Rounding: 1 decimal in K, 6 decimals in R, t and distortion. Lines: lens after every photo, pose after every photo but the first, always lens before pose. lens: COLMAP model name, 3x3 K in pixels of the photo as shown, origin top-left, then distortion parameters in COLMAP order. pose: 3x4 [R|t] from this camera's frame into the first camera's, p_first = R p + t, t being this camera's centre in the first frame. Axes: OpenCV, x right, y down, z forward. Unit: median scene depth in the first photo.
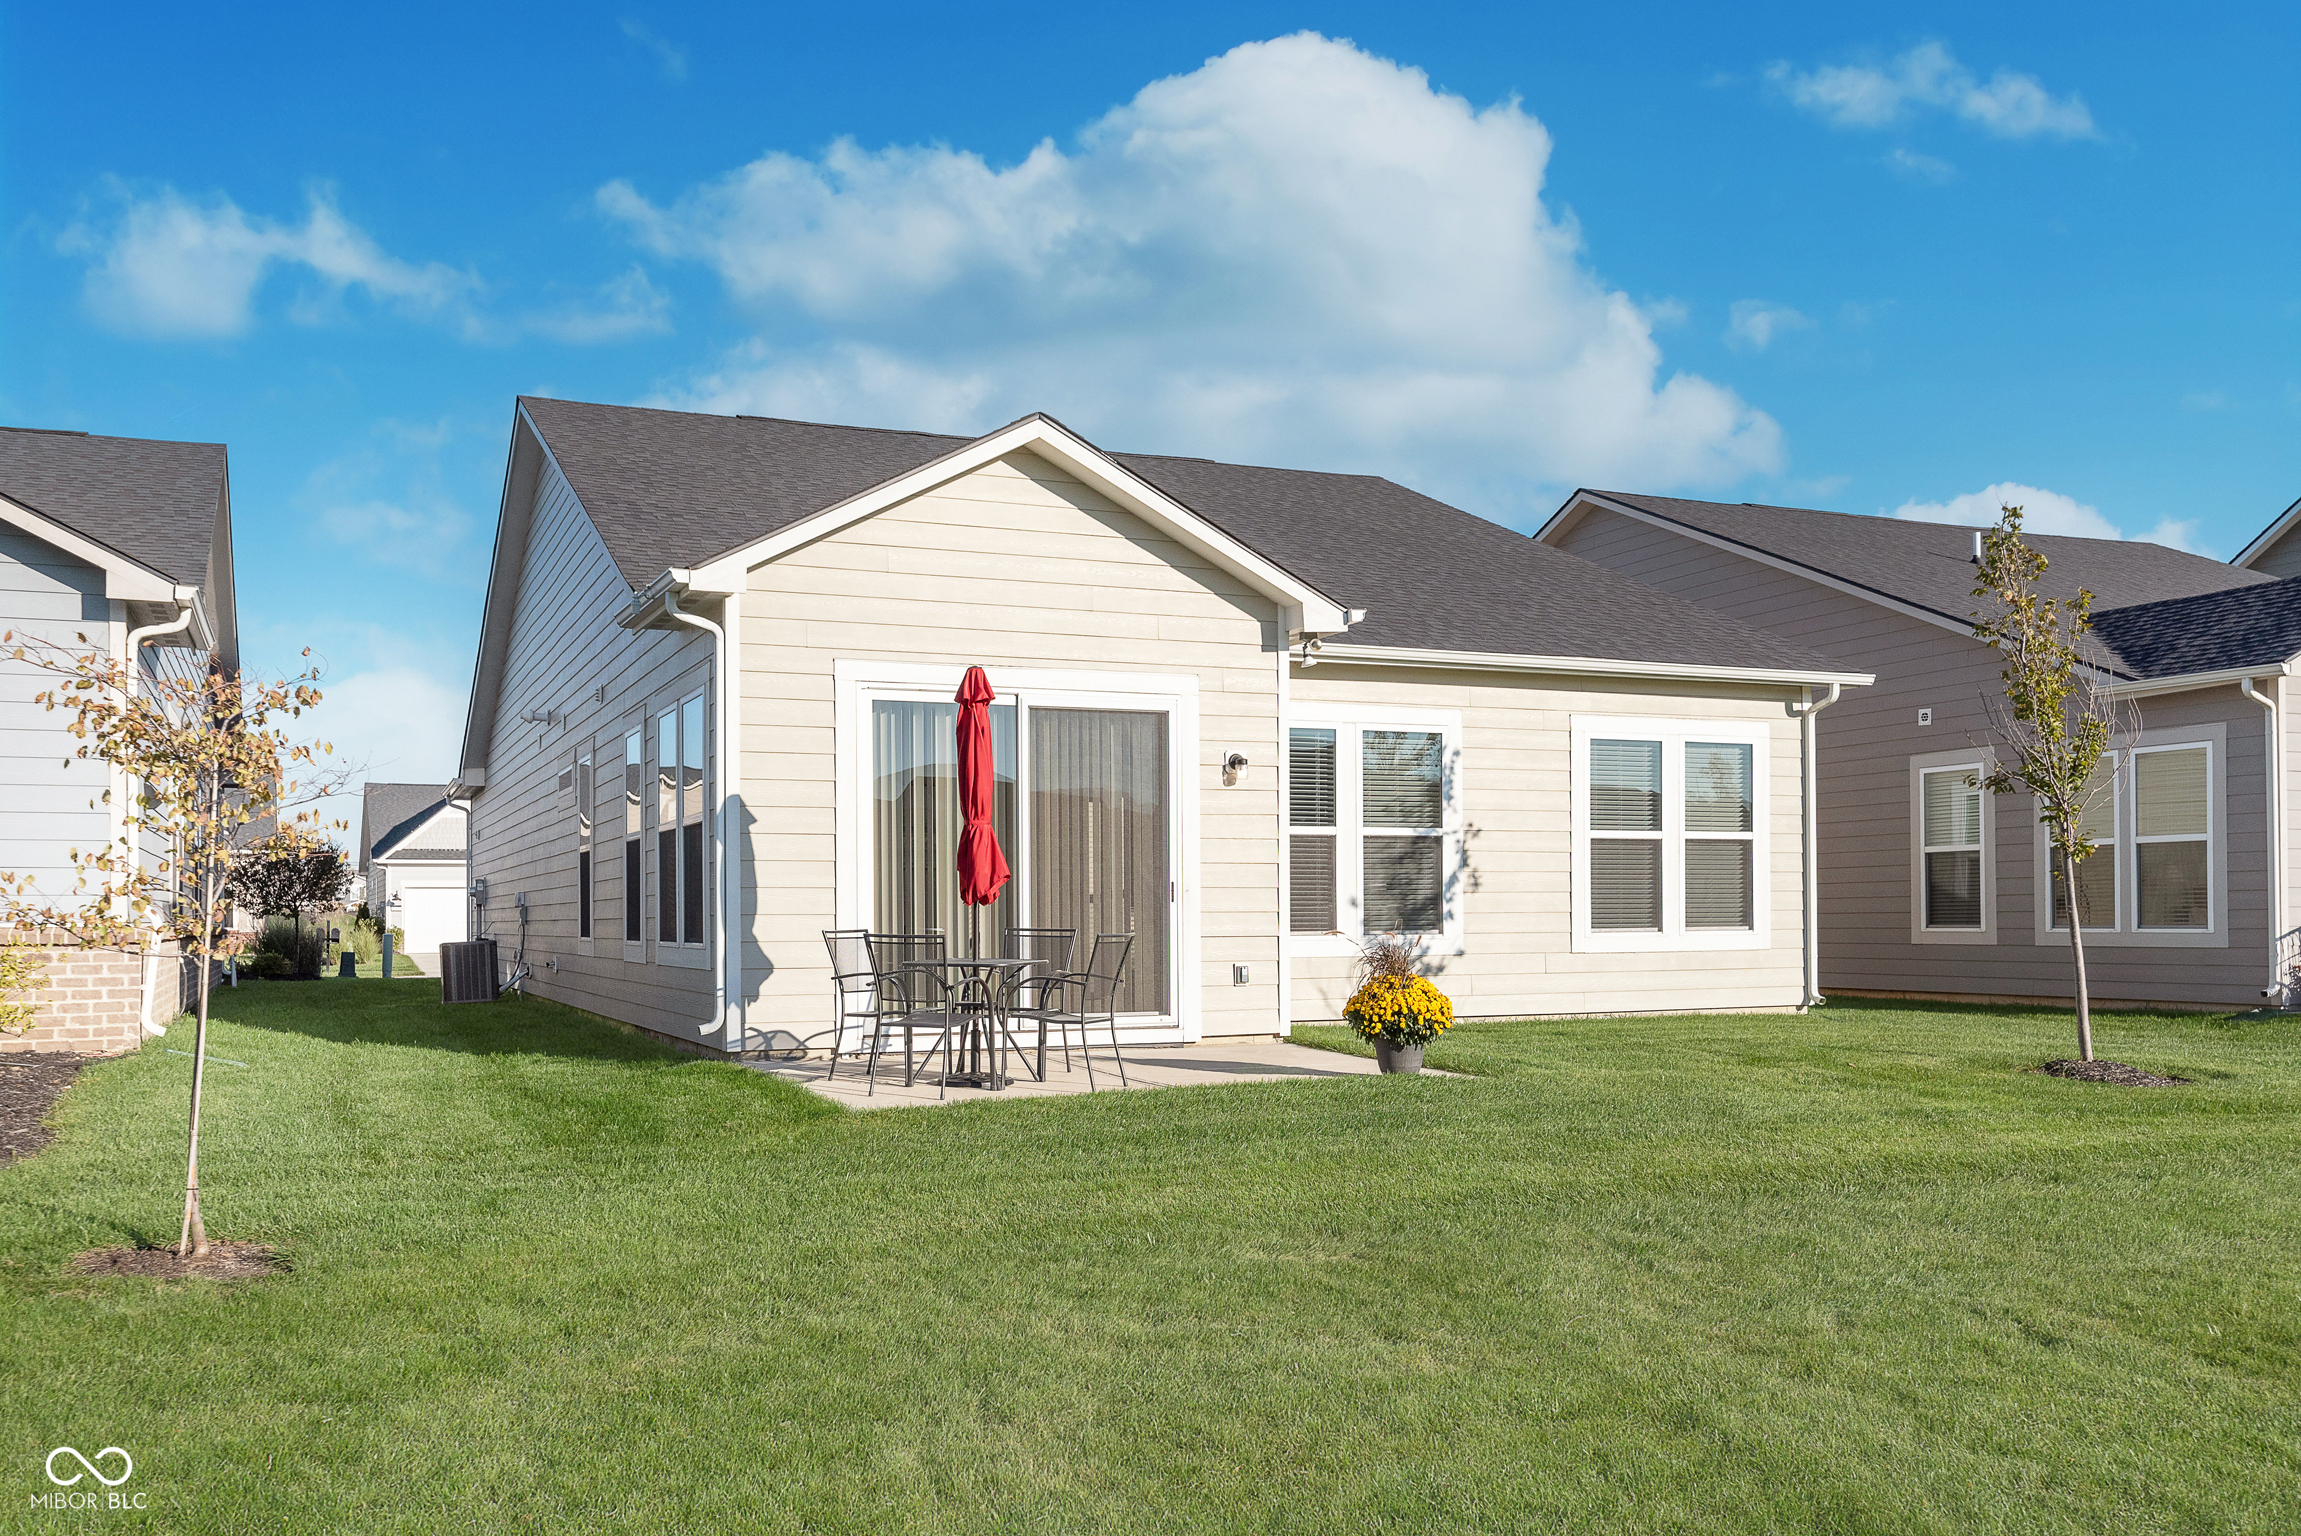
lens RADIAL K [[1939.3, 0, 1152.0], [0, 1939.3, 877.8], [0, 0, 1]] dist [-0.003172, 0.004653]
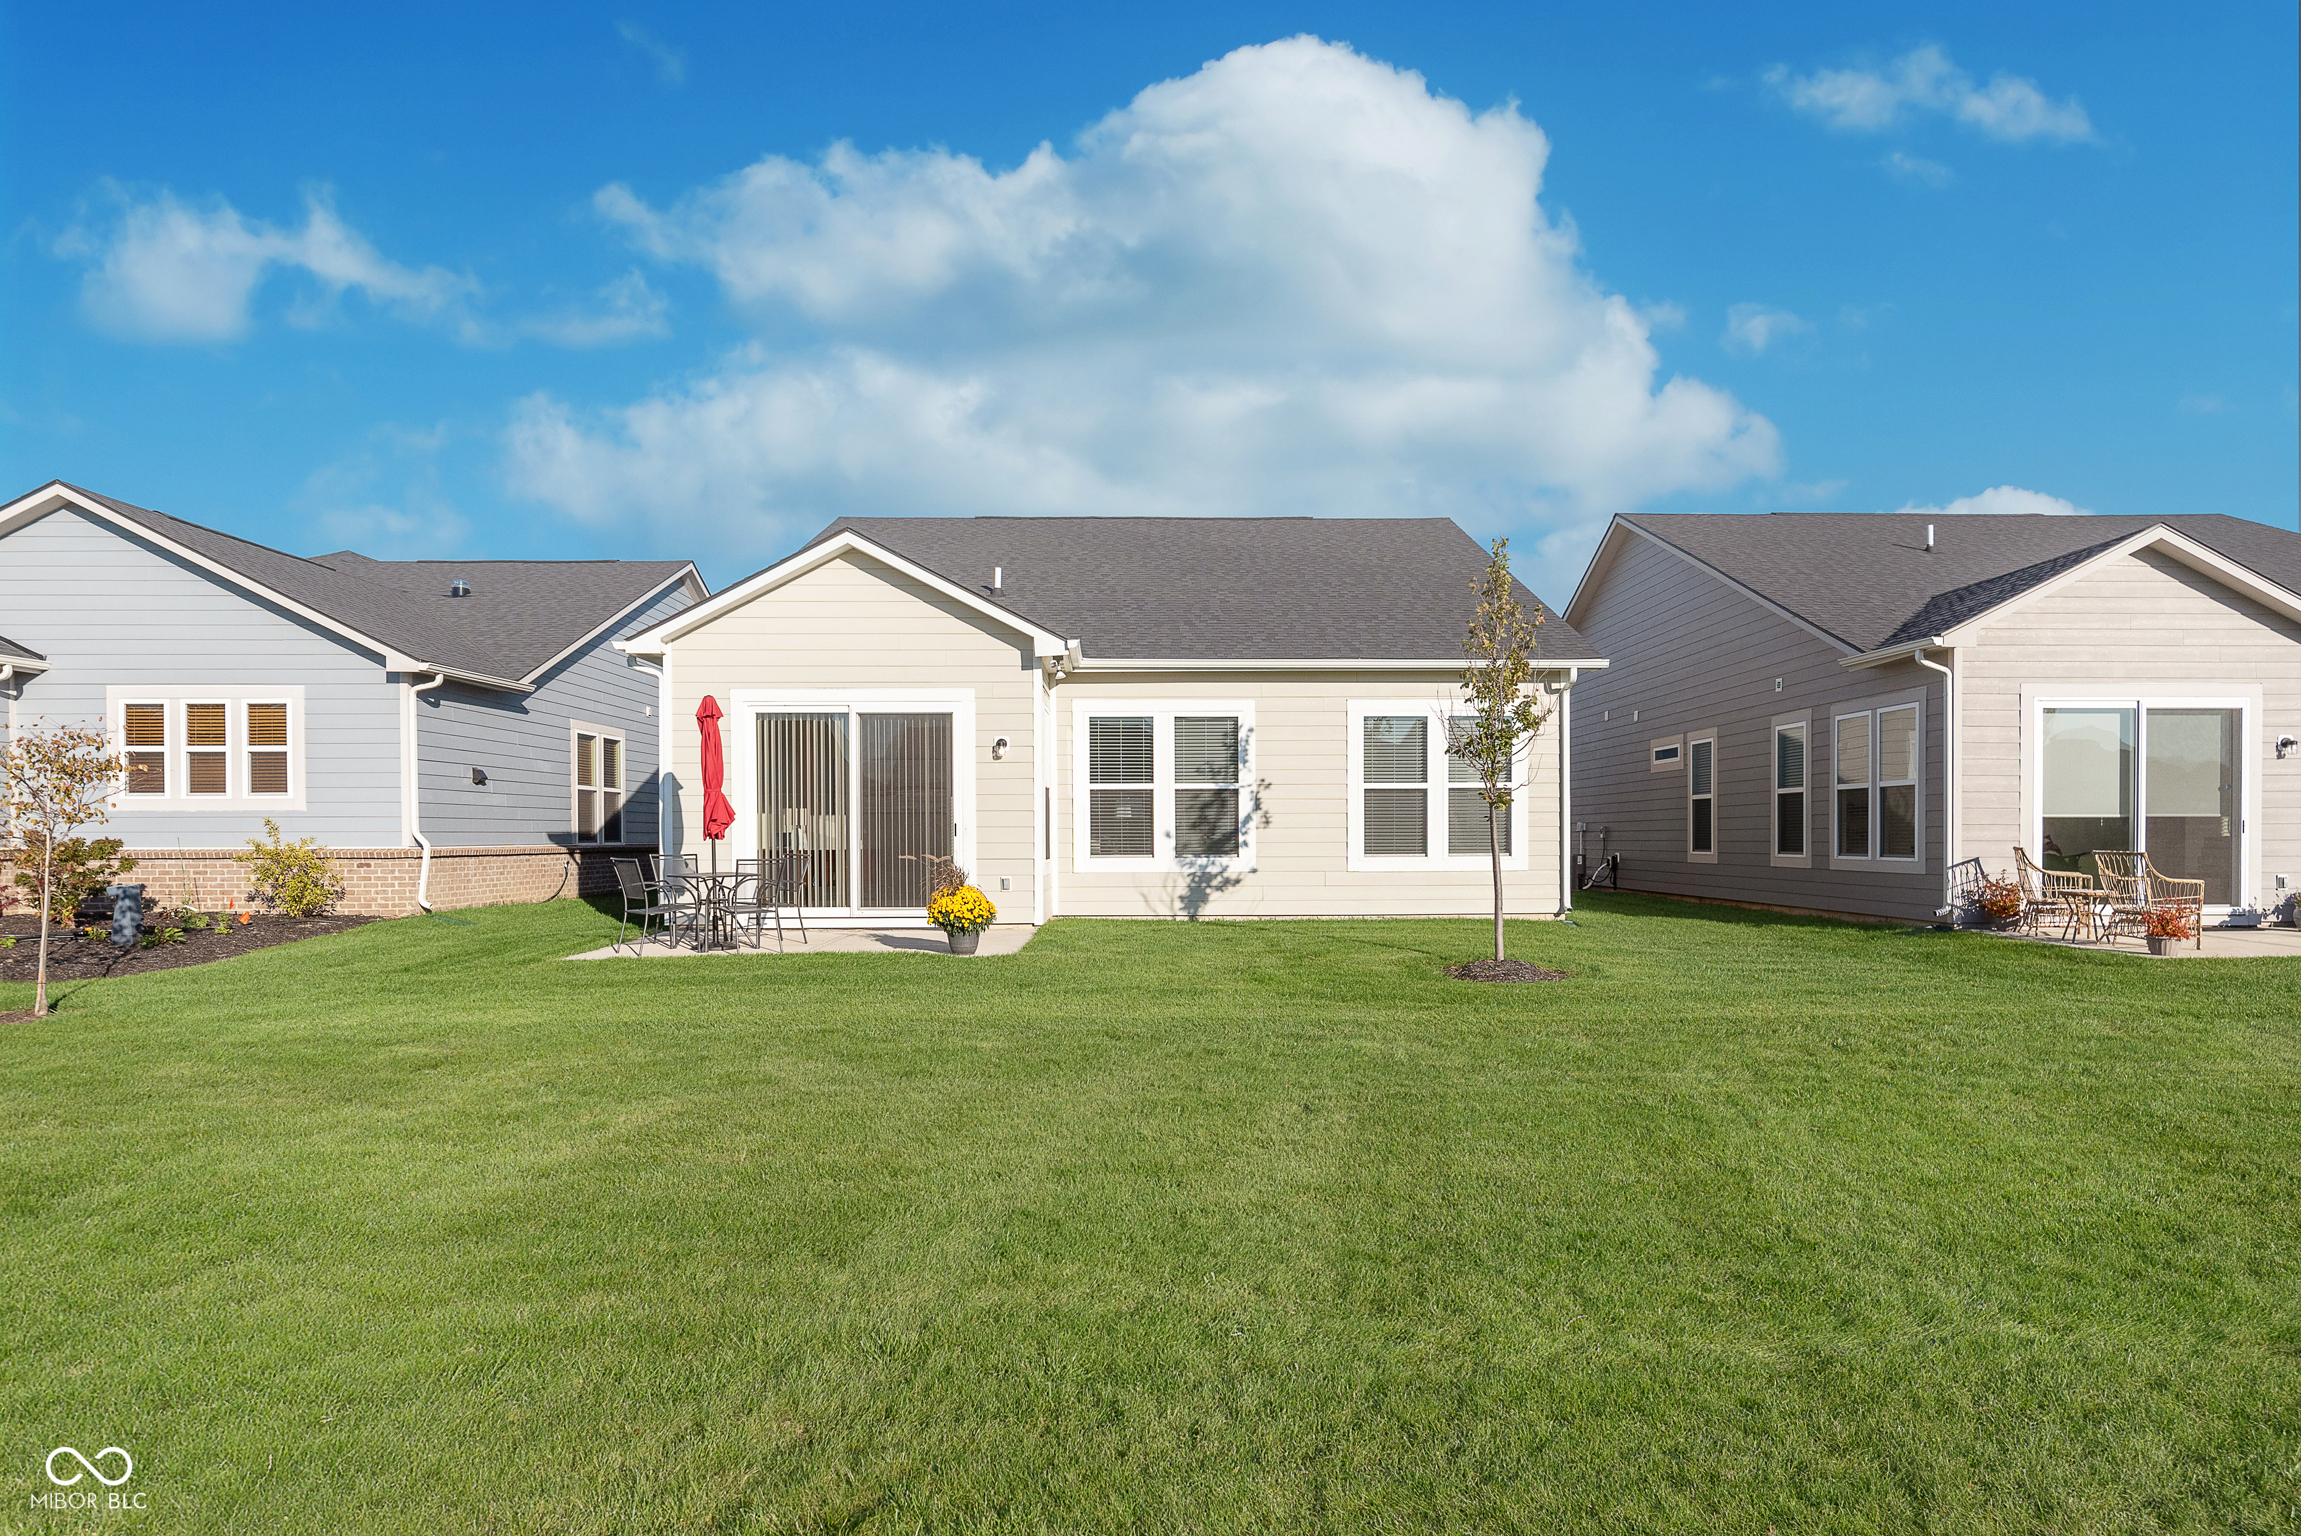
lens RADIAL K [[1366.5, 0, 1152.6], [0, 1366.5, 823.3], [0, 0, 1]] dist [0.000702, -0.000482]
pose [[0.928768, 0.000668, -0.370662, 0.462598], [0.004484, 0.999905, 0.013038, -0.009300], [0.370635, -0.013771, 0.928676, 0.041451]]
